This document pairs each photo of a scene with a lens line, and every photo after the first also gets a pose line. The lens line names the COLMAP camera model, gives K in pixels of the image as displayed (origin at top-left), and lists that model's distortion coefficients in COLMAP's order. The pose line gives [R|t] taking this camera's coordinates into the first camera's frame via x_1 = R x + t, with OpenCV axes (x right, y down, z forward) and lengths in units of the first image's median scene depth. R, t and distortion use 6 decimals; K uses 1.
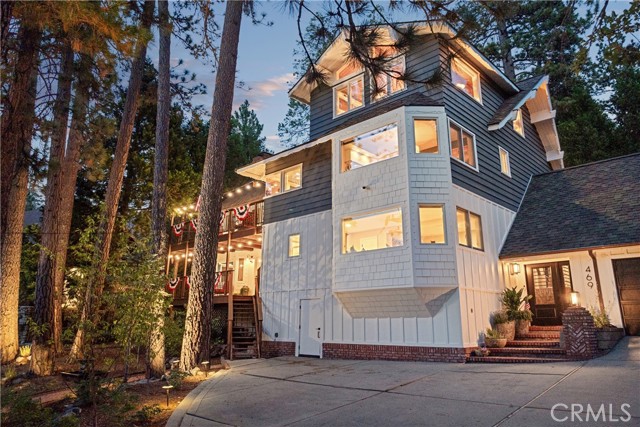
lens RADIAL K [[448.2, 0, 320.0], [0, 448.2, 213.5], [0, 0, 1]] dist [-0.003518, -0.000450]
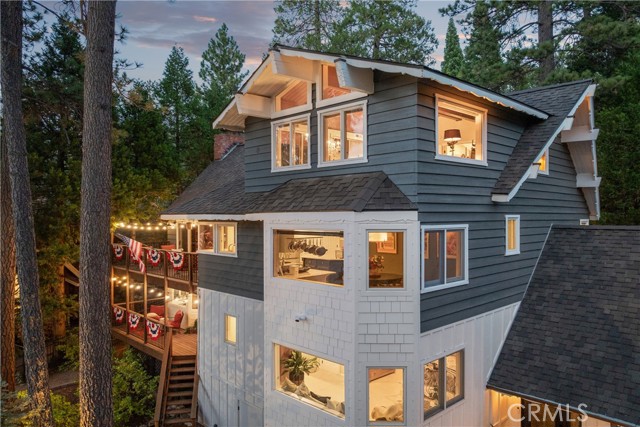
lens RADIAL K [[439.1, 0, 320.0], [0, 439.1, 213.5], [0, 0, 1]] dist [-0.007593, -0.002708]
pose [[0.998770, -0.000151, -0.049583, 0.139021], [0.013721, 0.961788, 0.273453, -0.336245], [0.047647, -0.273797, 0.960607, 0.320378]]
